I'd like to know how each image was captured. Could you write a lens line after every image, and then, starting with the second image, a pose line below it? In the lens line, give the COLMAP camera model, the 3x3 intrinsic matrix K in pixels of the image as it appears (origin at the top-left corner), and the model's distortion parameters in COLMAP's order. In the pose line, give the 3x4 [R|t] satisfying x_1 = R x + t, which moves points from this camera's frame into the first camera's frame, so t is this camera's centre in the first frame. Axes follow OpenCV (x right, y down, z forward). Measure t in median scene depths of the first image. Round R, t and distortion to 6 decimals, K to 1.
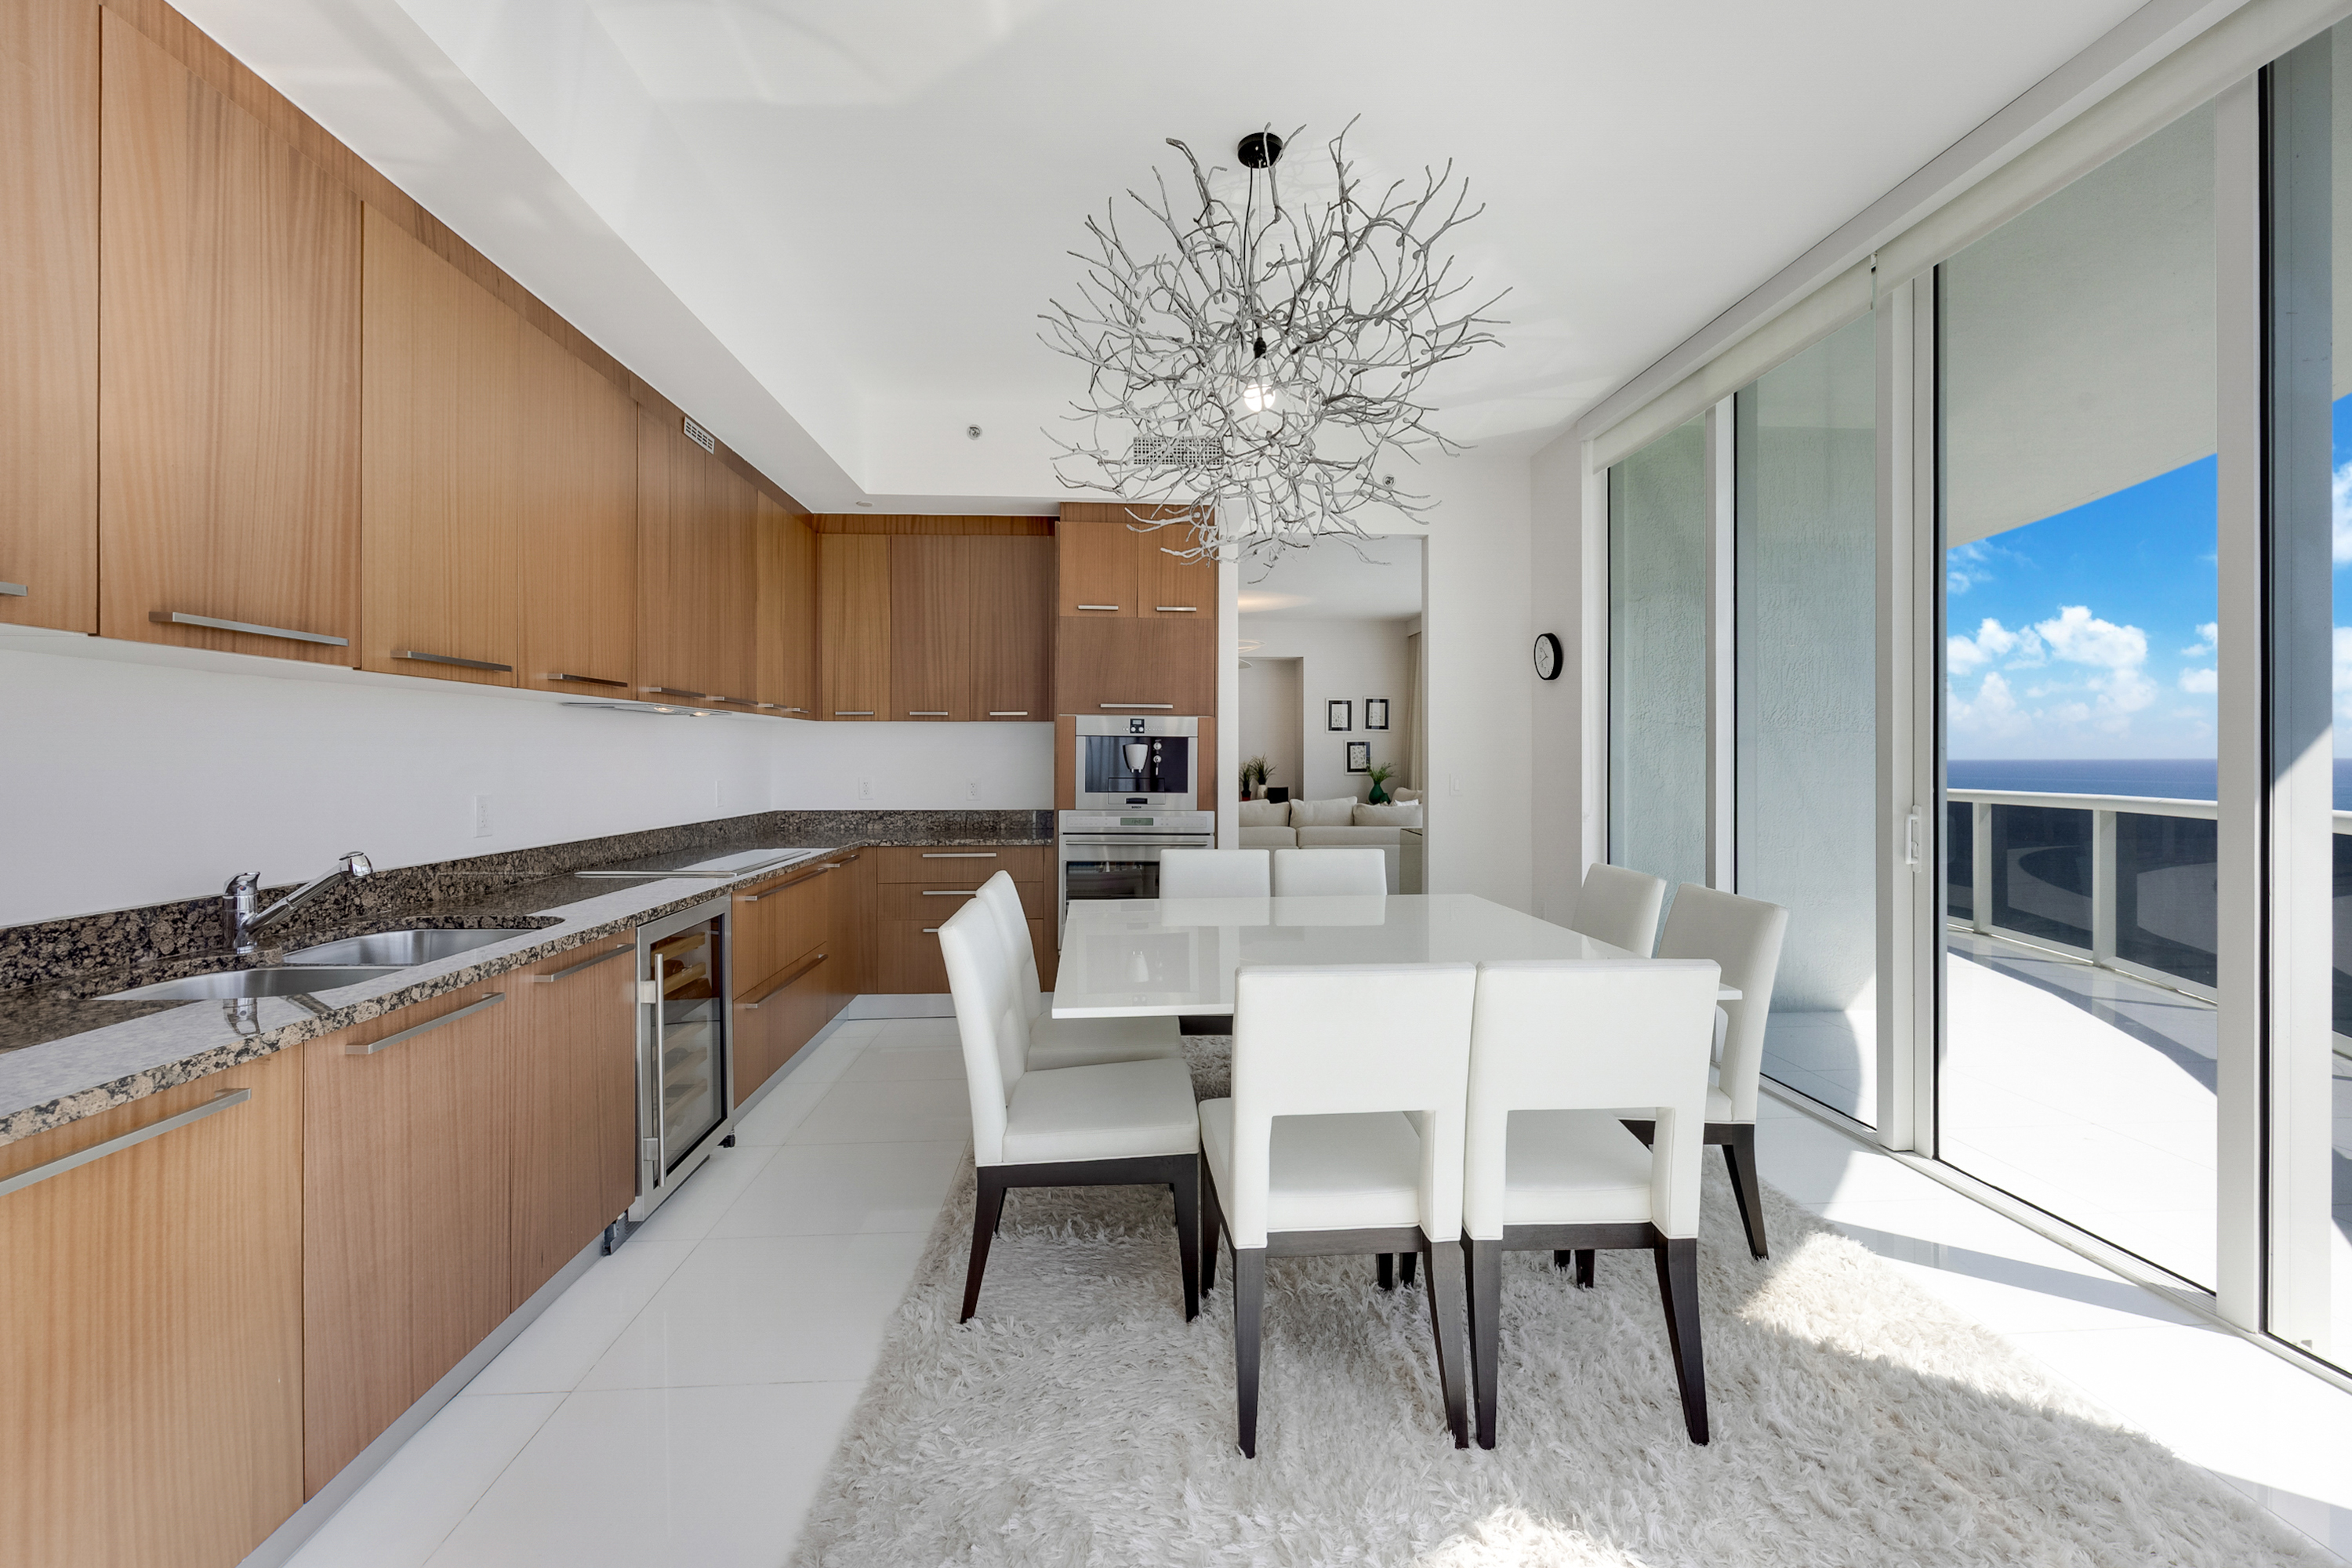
lens RADIAL K [[953.4, 0, 1169.5], [0, 953.4, 763.0], [0, 0, 1]] dist [-0.000950, -0.000810]
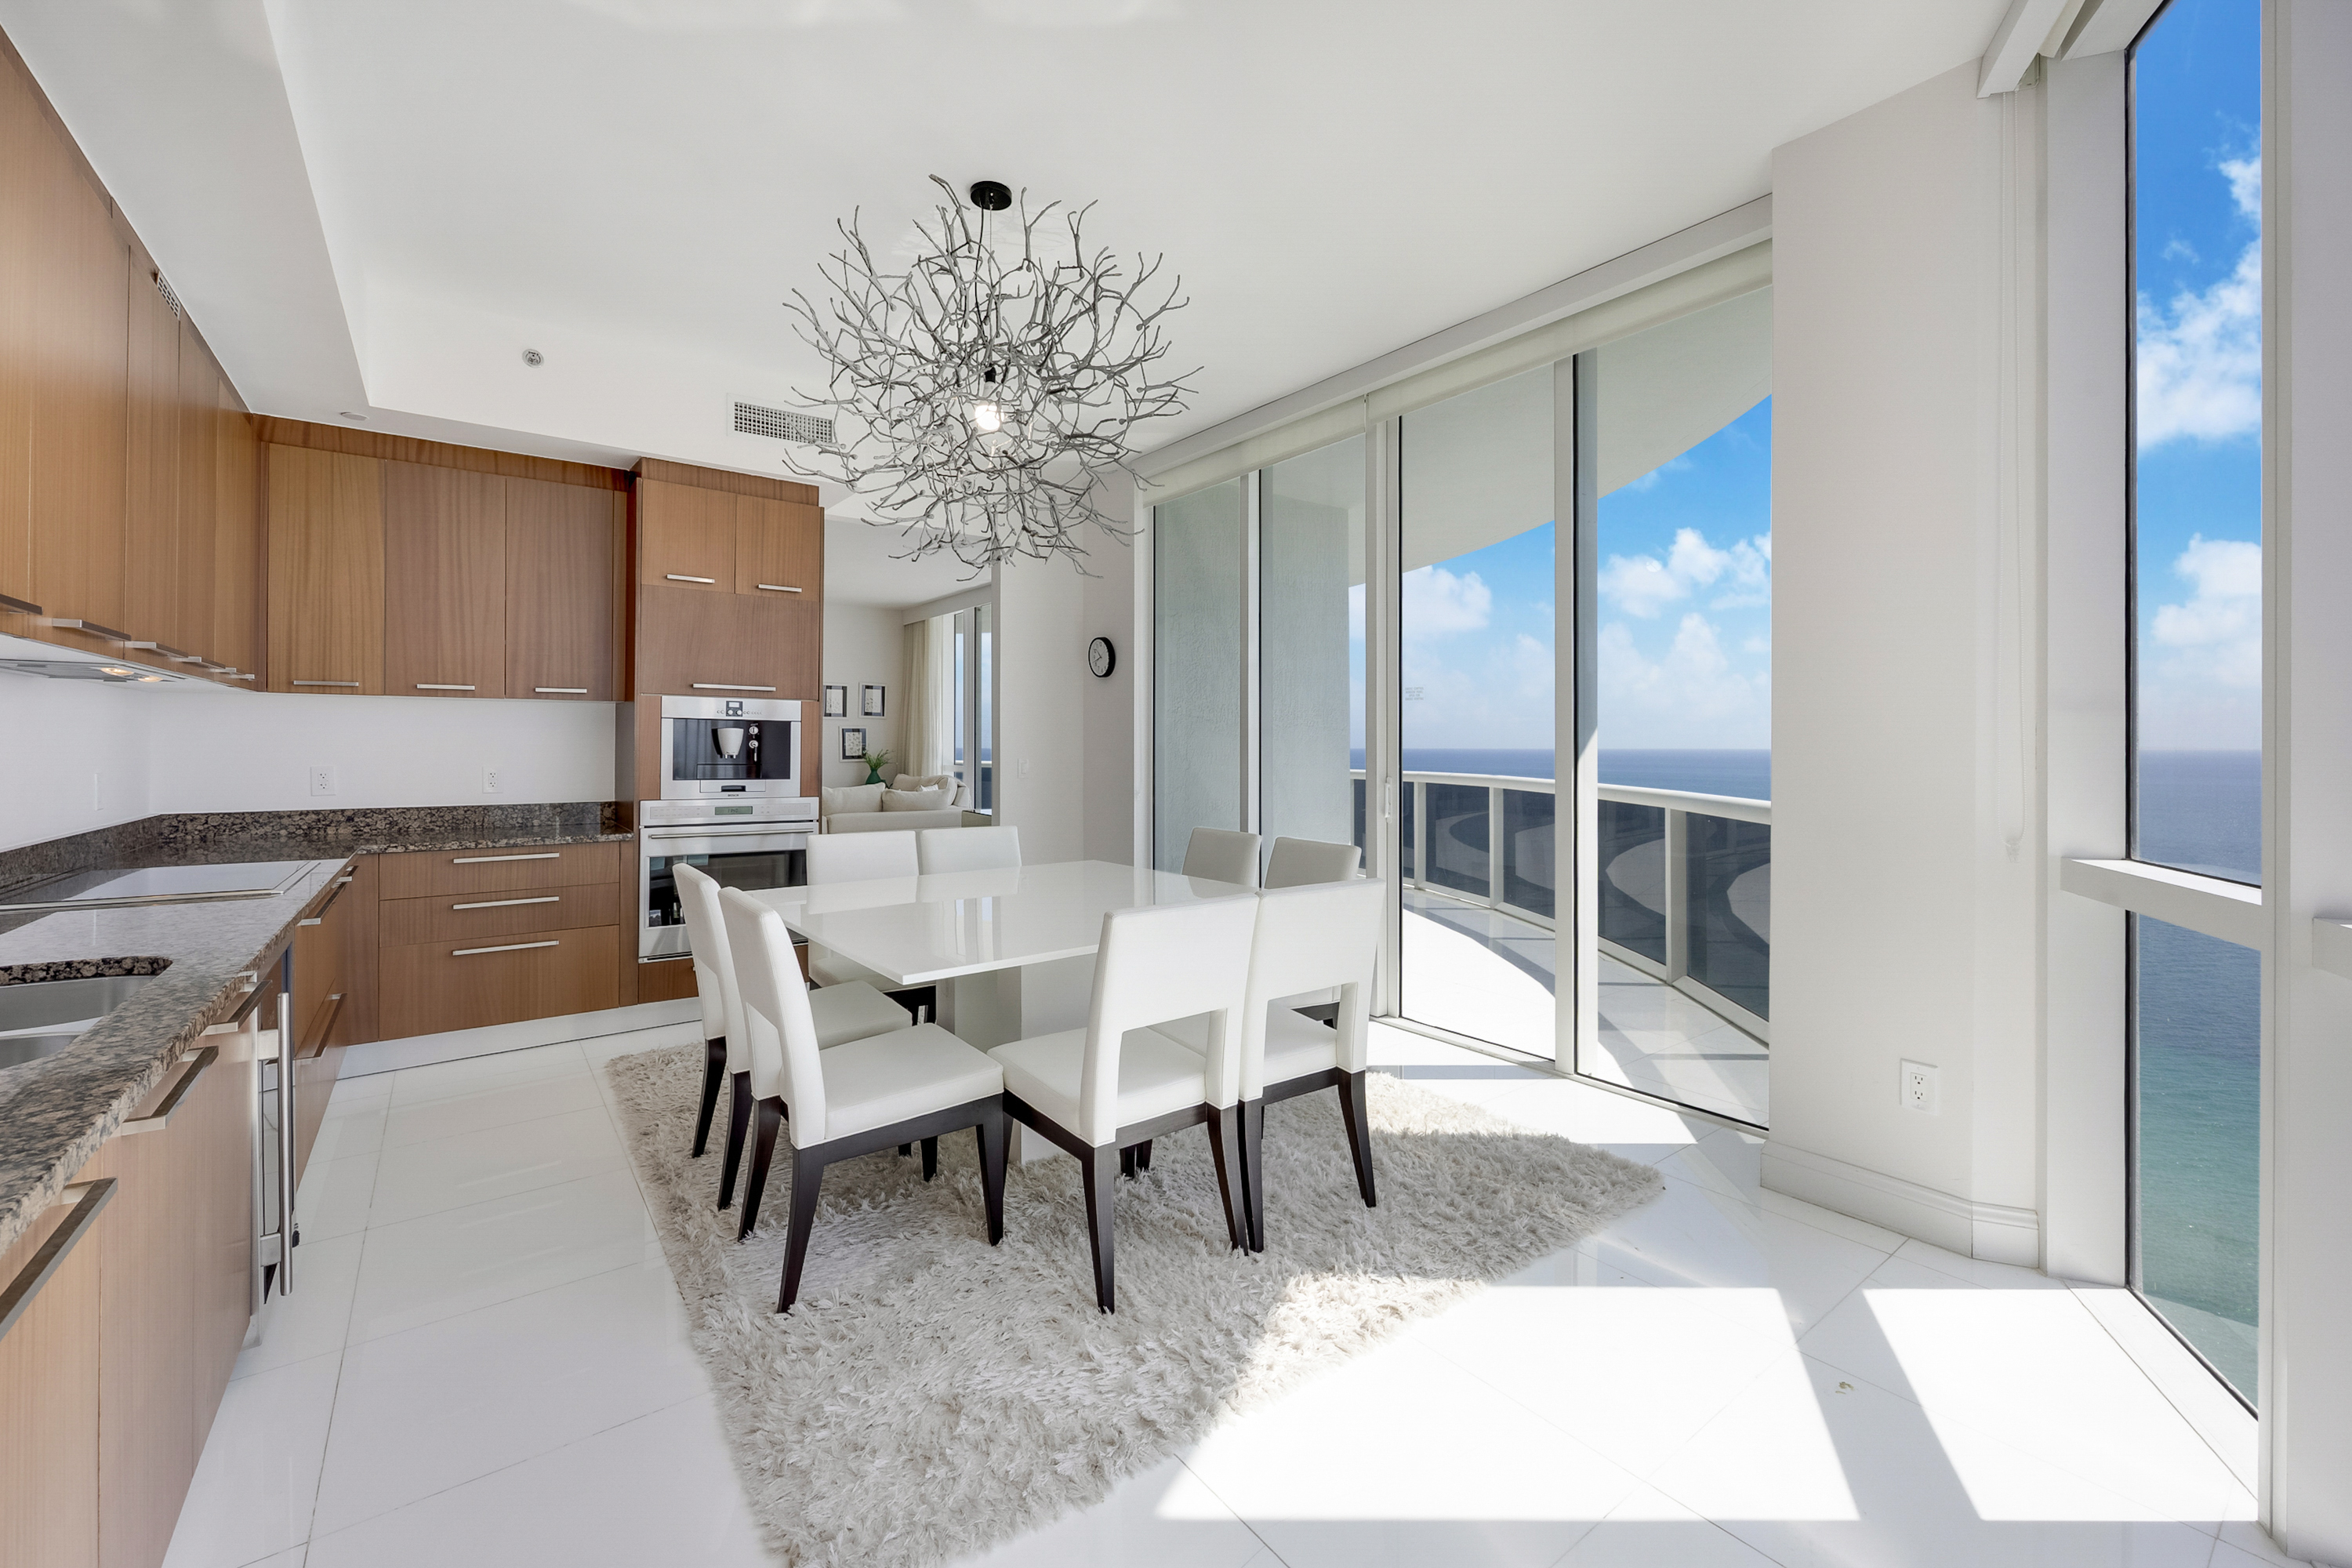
lens RADIAL K [[960.8, 0, 1178.3], [0, 960.8, 742.8], [0, 0, 1]] dist [-0.001187, -0.000145]
pose [[0.828625, 0.004841, 0.559783, -0.310769], [-0.000197, 0.999965, -0.008355, 0.003773], [-0.559804, 0.006812, 0.828597, -0.042850]]
